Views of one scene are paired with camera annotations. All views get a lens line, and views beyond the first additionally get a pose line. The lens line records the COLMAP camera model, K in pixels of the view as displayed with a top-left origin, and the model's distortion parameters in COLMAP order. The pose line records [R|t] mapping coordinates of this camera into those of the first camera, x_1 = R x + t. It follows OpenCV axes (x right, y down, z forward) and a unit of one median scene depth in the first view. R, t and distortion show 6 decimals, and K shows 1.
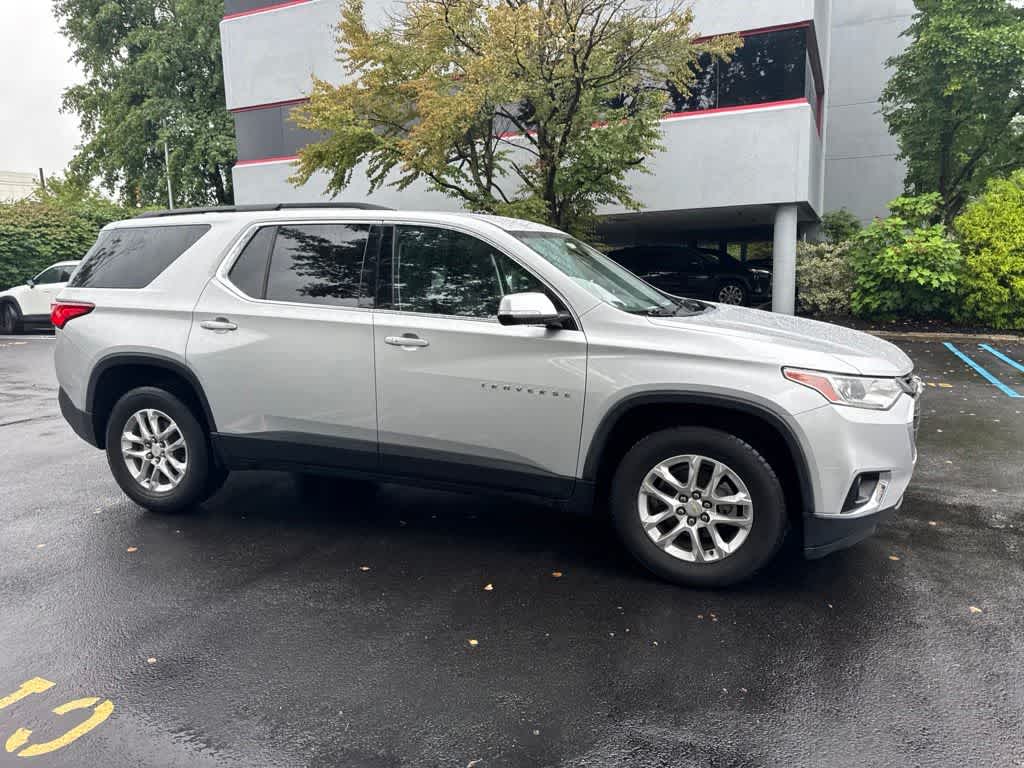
lens RADIAL K [[733.2, 0, 512.0], [0, 733.2, 384.0], [0, 0, 1]] dist [0.052431, -0.042888]
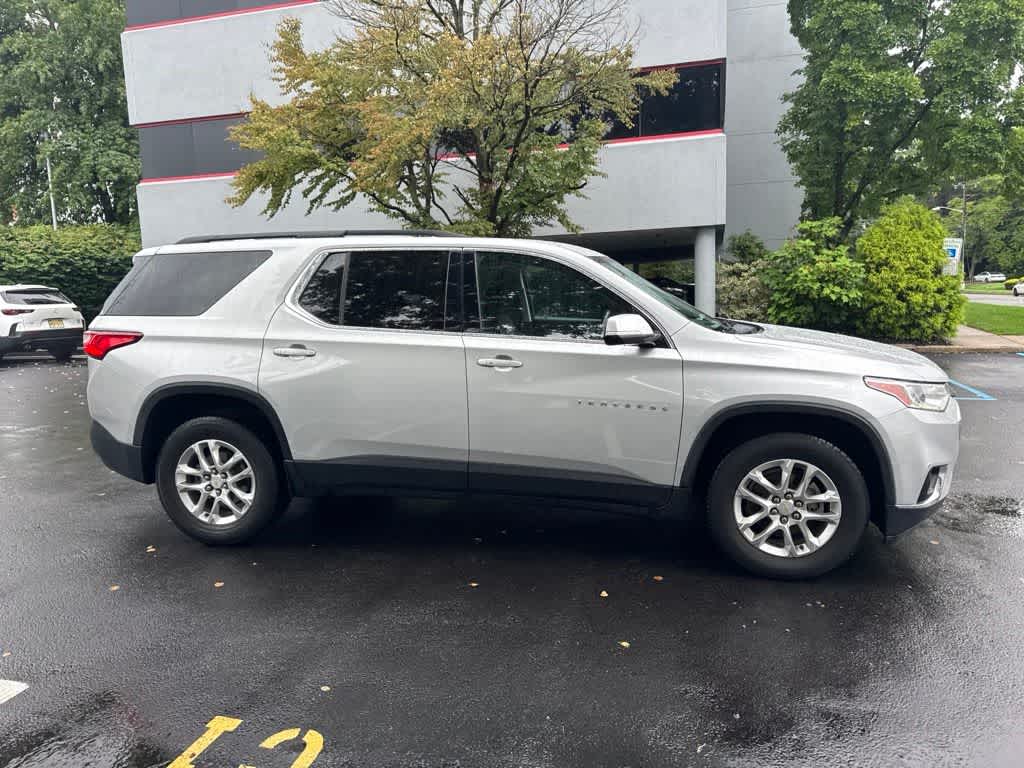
lens RADIAL K [[733.2, 0, 512.0], [0, 733.2, 384.0], [0, 0, 1]] dist [0.052431, -0.042888]
pose [[0.987392, -0.030492, 0.155329, -0.229529], [0.034283, 0.999175, -0.021787, -0.004051], [-0.154536, 0.026838, 0.987623, -0.020629]]
